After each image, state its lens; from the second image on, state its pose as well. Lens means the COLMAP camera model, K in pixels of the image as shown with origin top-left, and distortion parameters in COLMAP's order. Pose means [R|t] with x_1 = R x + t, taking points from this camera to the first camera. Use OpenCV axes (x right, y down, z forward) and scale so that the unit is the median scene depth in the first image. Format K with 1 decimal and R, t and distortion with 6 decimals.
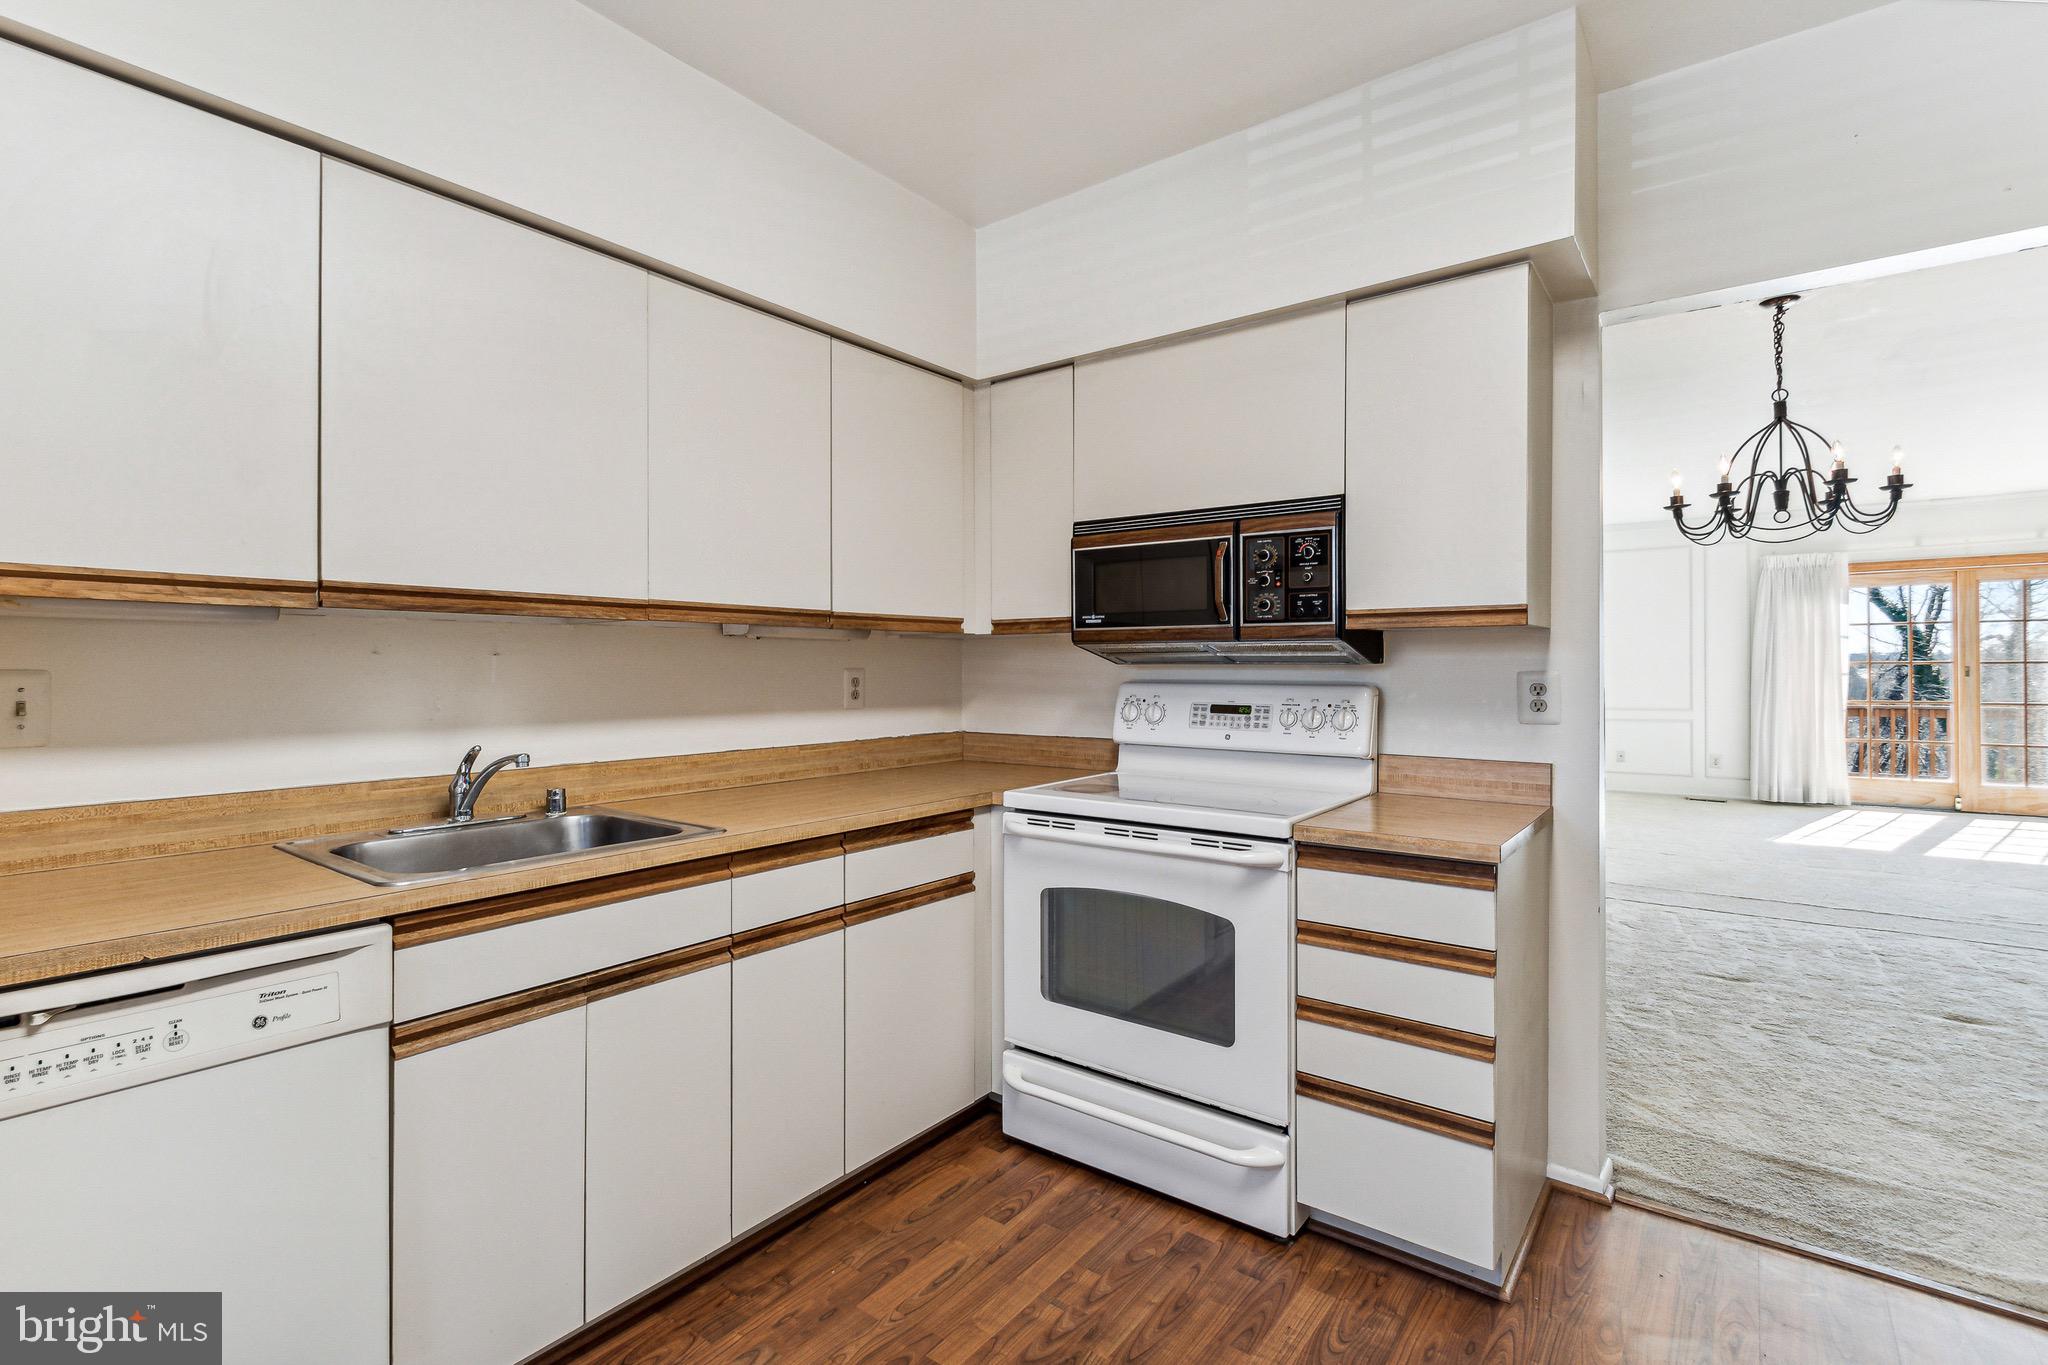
lens RADIAL K [[950.6, 0, 993.6], [0, 950.6, 667.2], [0, 0, 1]] dist [-0.001353, -0.001015]
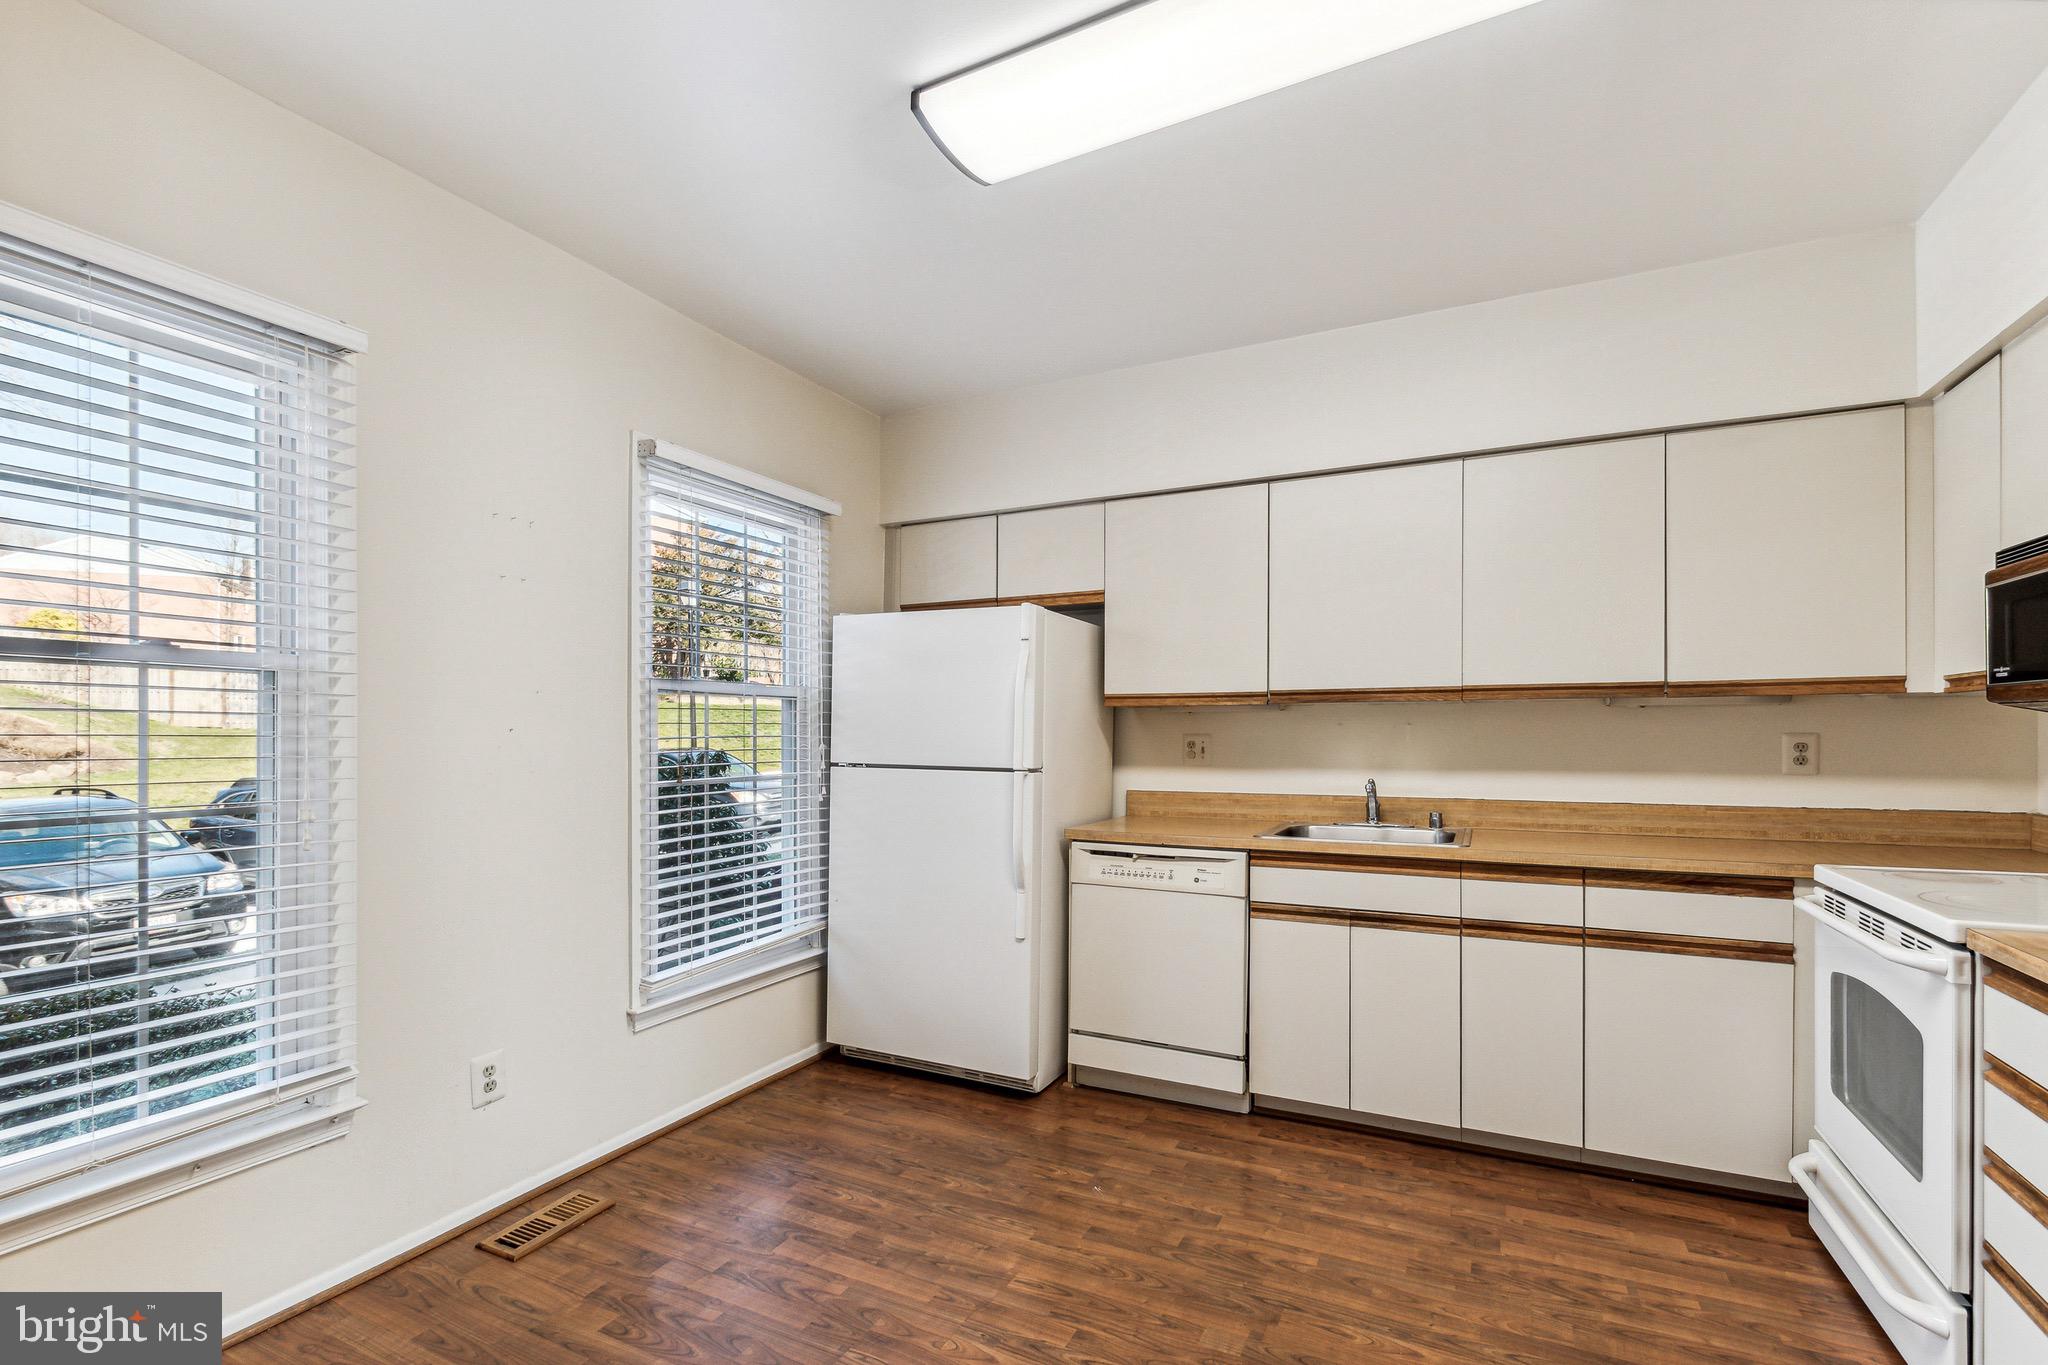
lens RADIAL K [[949.0, 0, 987.2], [0, 949.0, 724.4], [0, 0, 1]] dist [-0.001028, -0.000368]
pose [[0.176618, -0.006751, -0.984256, 0.728600], [0.003100, 0.999975, -0.006302, -0.004245], [0.984275, -0.001938, 0.176634, 0.023766]]
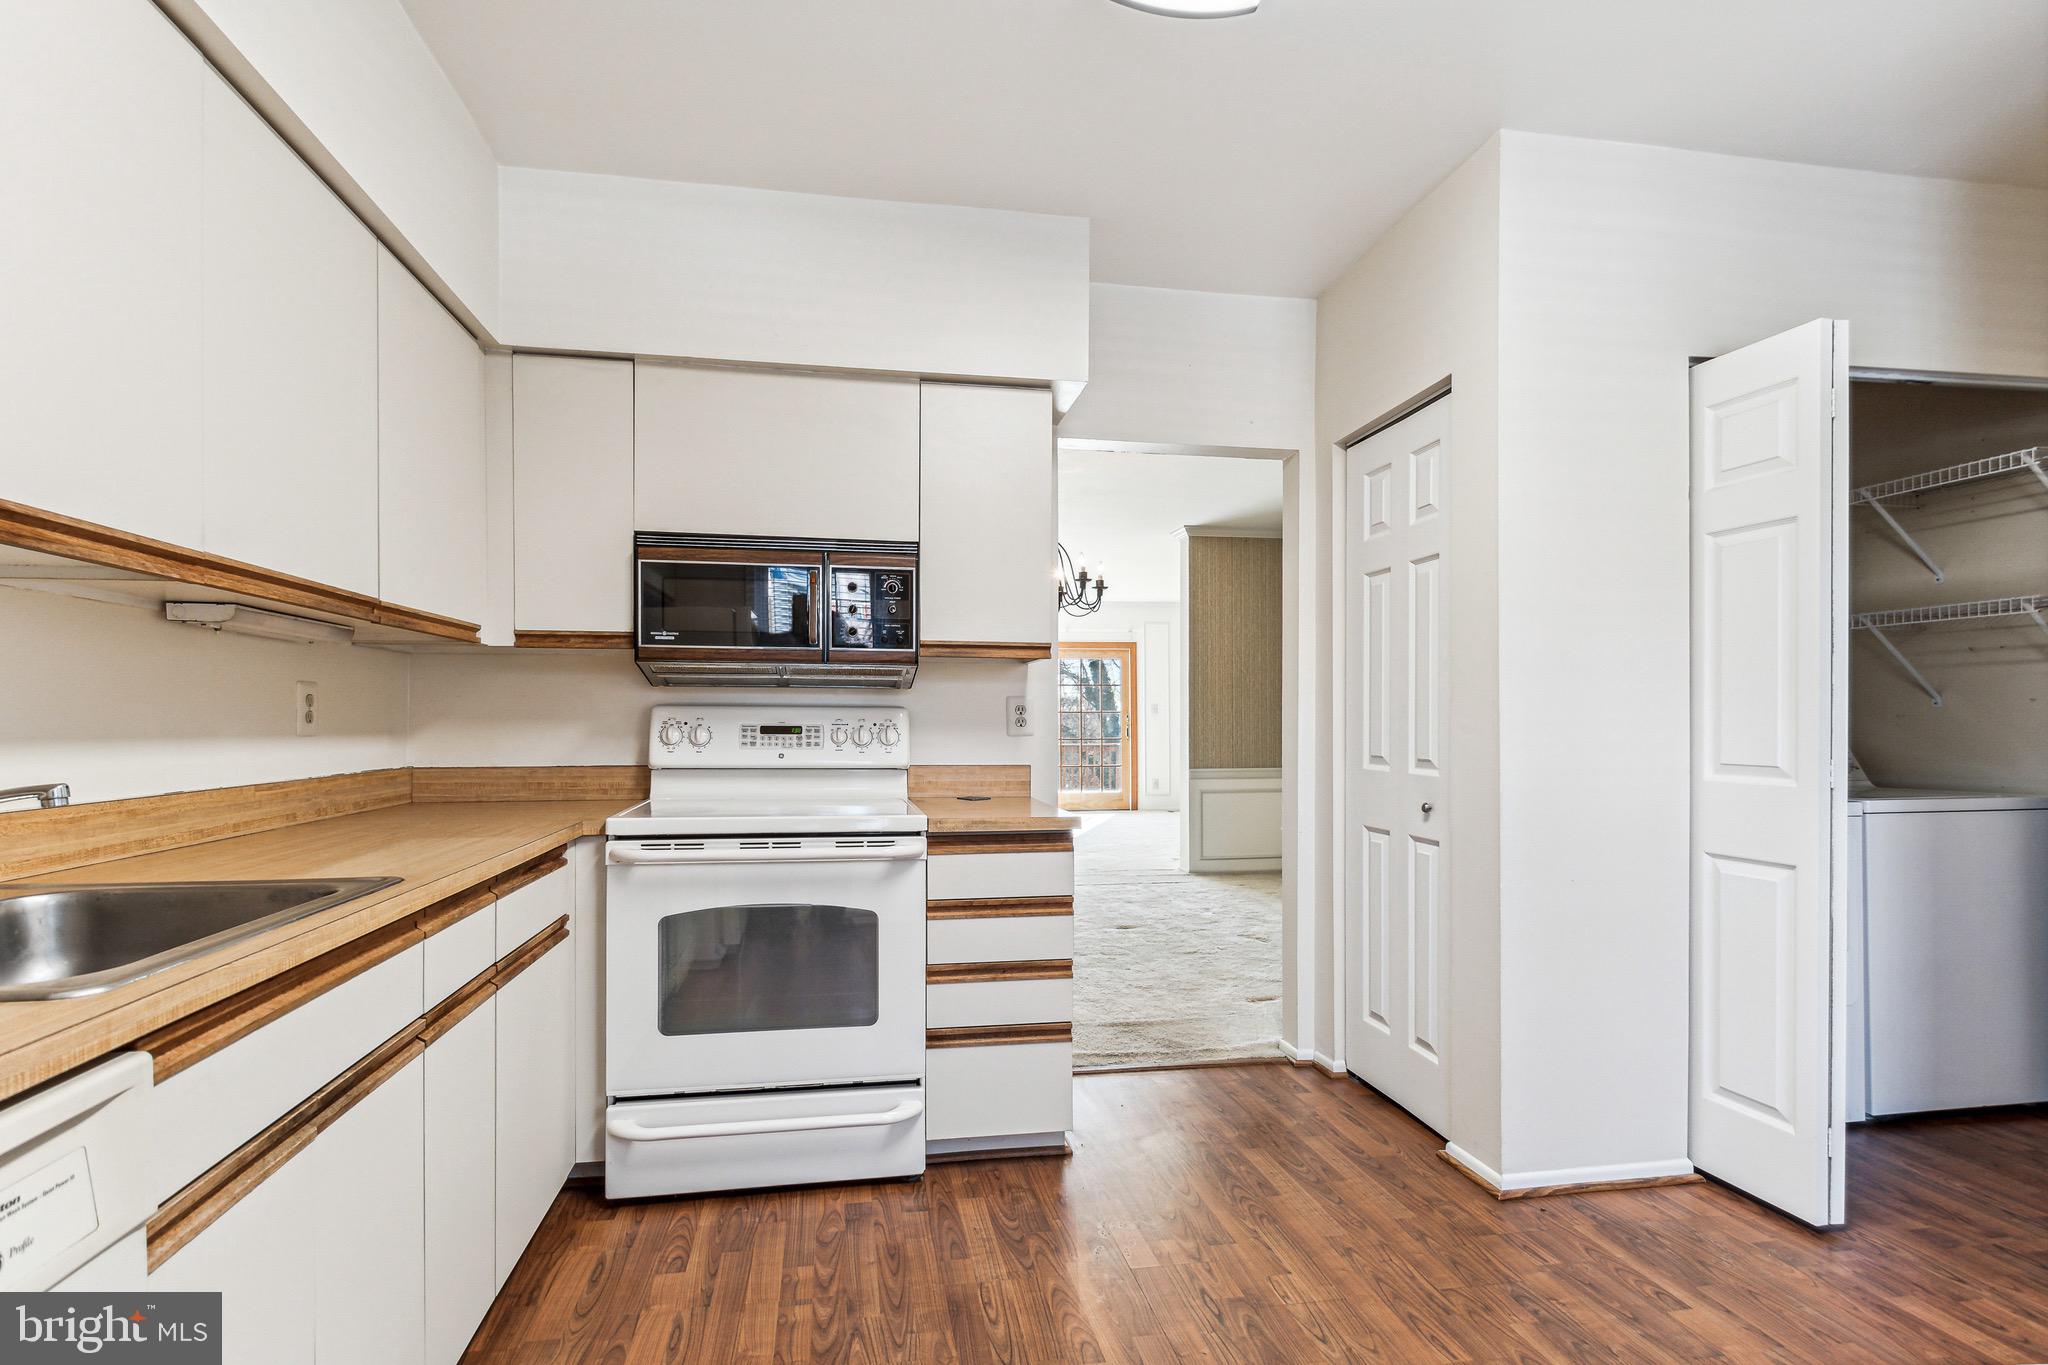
lens RADIAL K [[949.0, 0, 987.2], [0, 949.0, 724.4], [0, 0, 1]] dist [-0.001028, -0.000368]
pose [[0.673069, 0.000864, 0.739579, -0.376912], [-0.003321, 0.999993, 0.001855, 0.035481], [-0.739572, -0.003705, 0.673067, 0.120133]]
